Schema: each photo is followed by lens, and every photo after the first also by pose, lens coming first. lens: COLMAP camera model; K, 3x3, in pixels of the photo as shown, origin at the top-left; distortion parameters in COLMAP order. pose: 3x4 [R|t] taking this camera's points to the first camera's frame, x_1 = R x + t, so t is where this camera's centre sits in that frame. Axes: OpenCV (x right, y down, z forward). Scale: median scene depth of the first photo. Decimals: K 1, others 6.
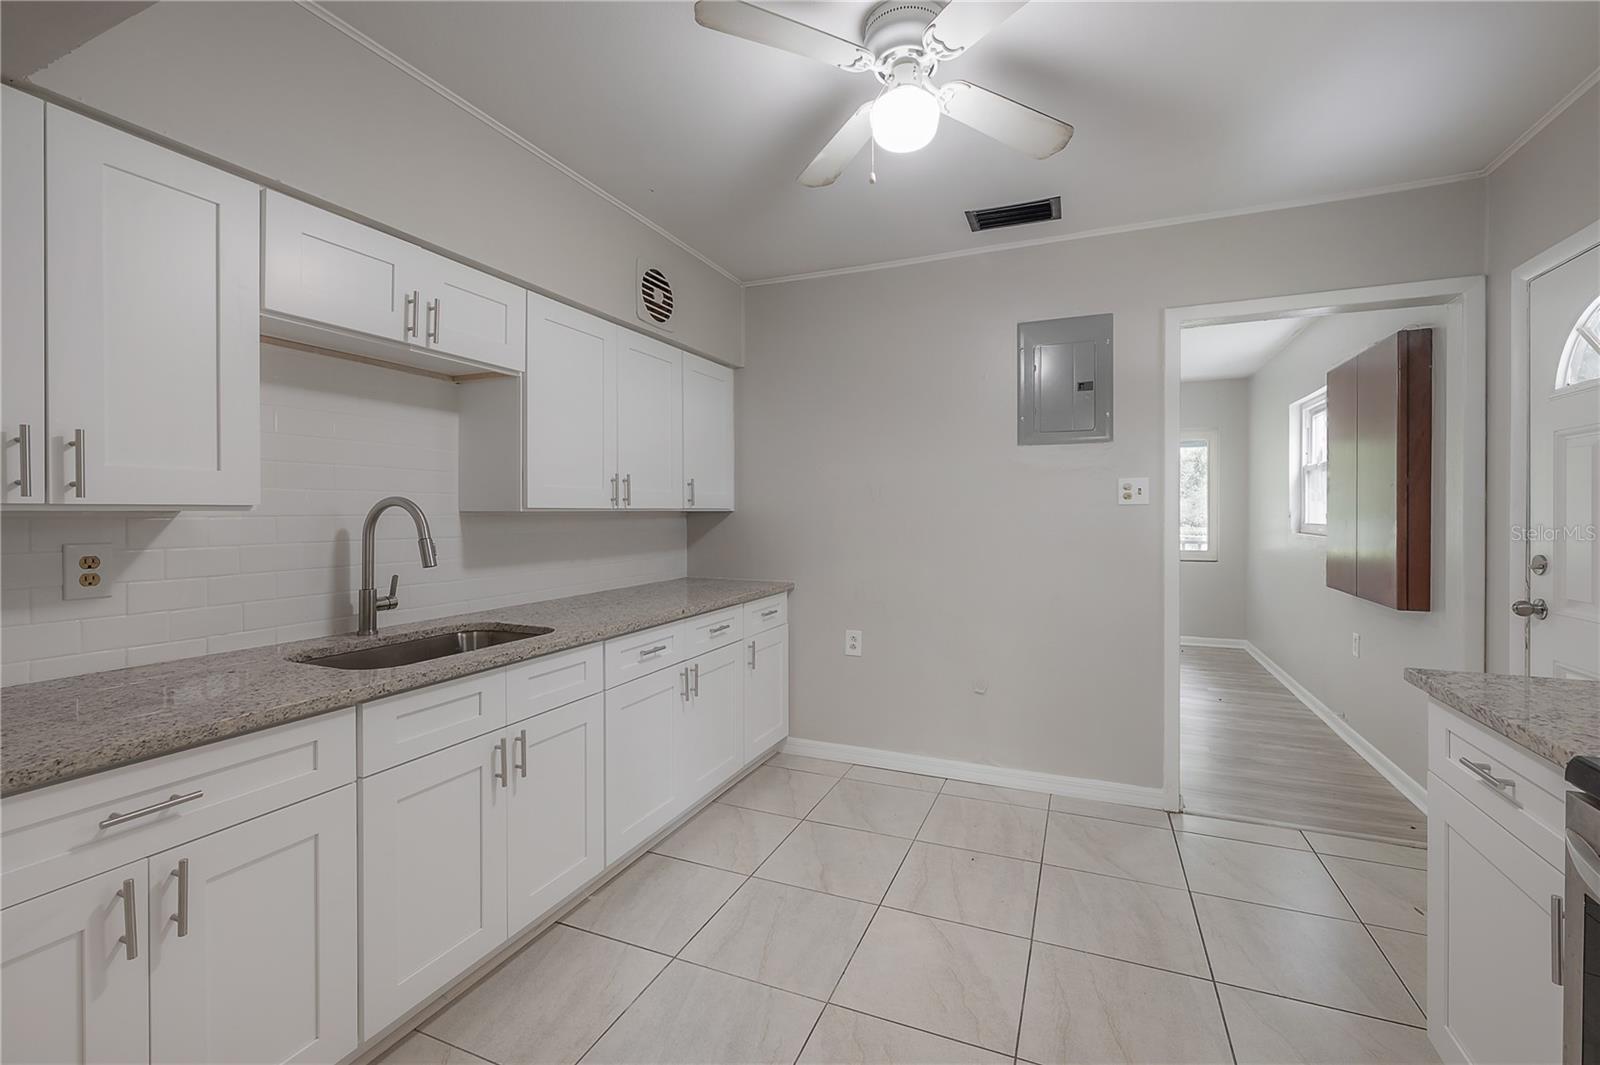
lens RADIAL K [[657.6, 0, 820.5], [0, 657.6, 511.8], [0, 0, 1]] dist [-0.002041, -0.000252]
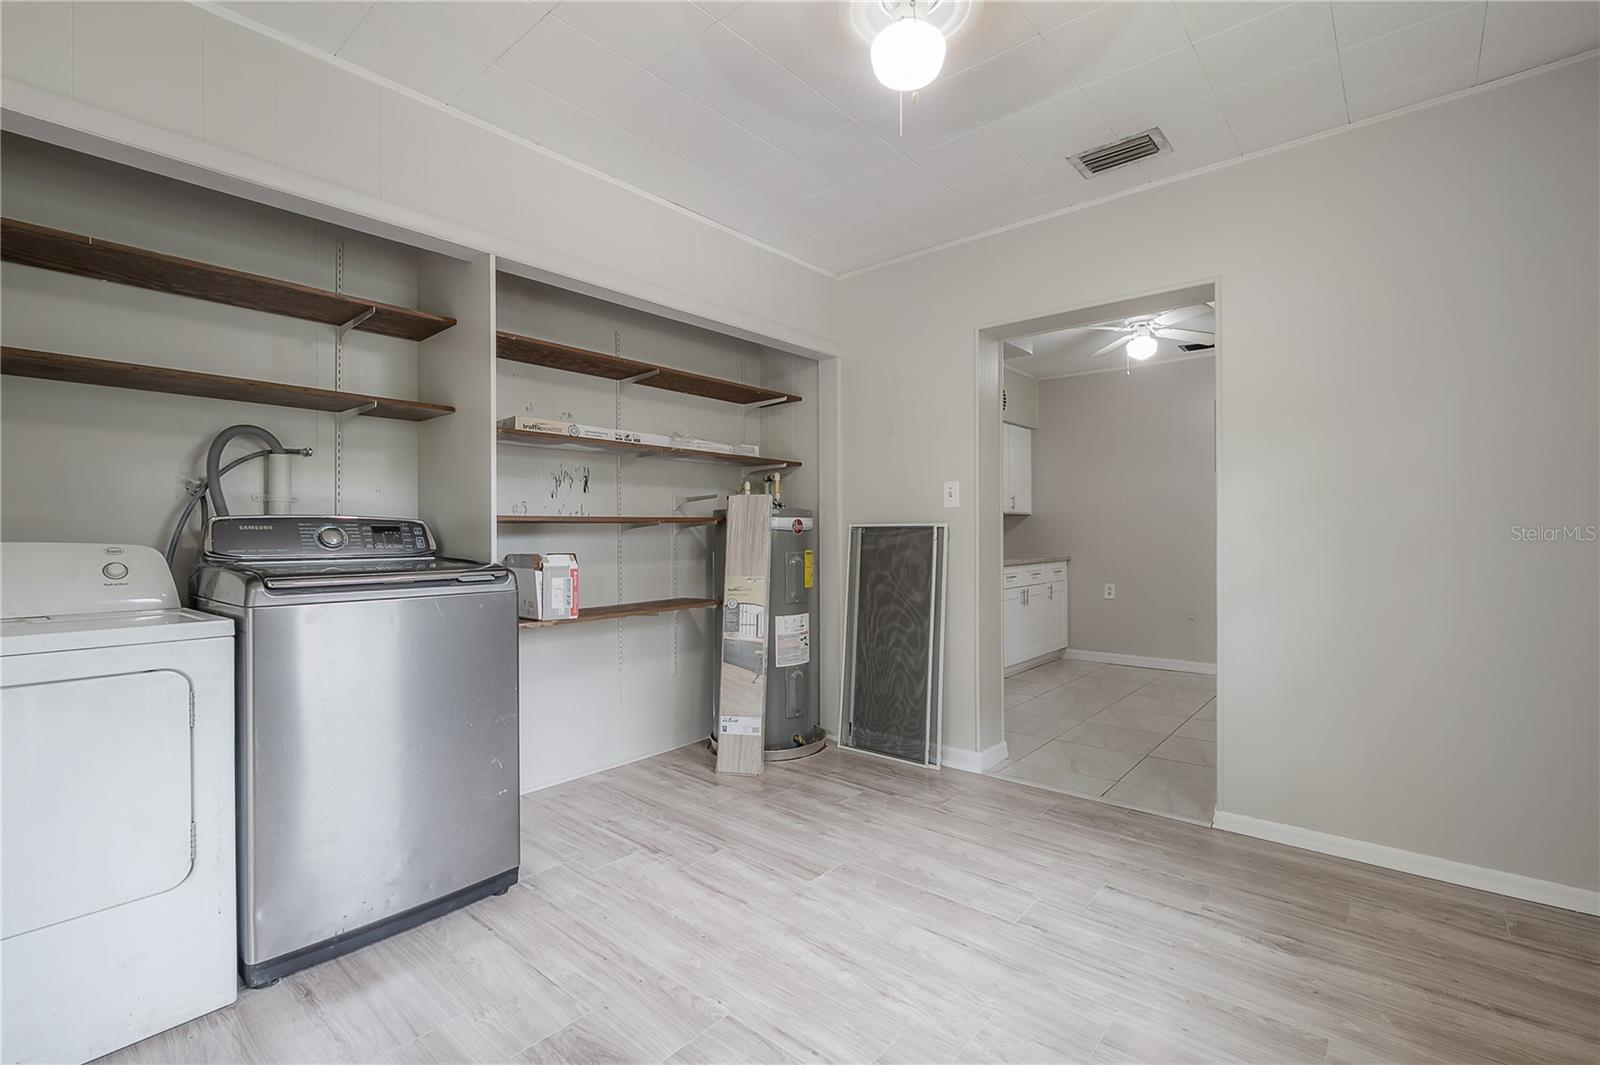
lens RADIAL K [[669.4, 0, 794.0], [0, 669.4, 537.8], [0, 0, 1]] dist [-0.001739, -0.000053]
pose [[0.941161, -0.003647, -0.337938, -0.207589], [0.005355, 0.999977, 0.004123, 0.079895], [0.337915, -0.005690, 0.941159, -1.389337]]
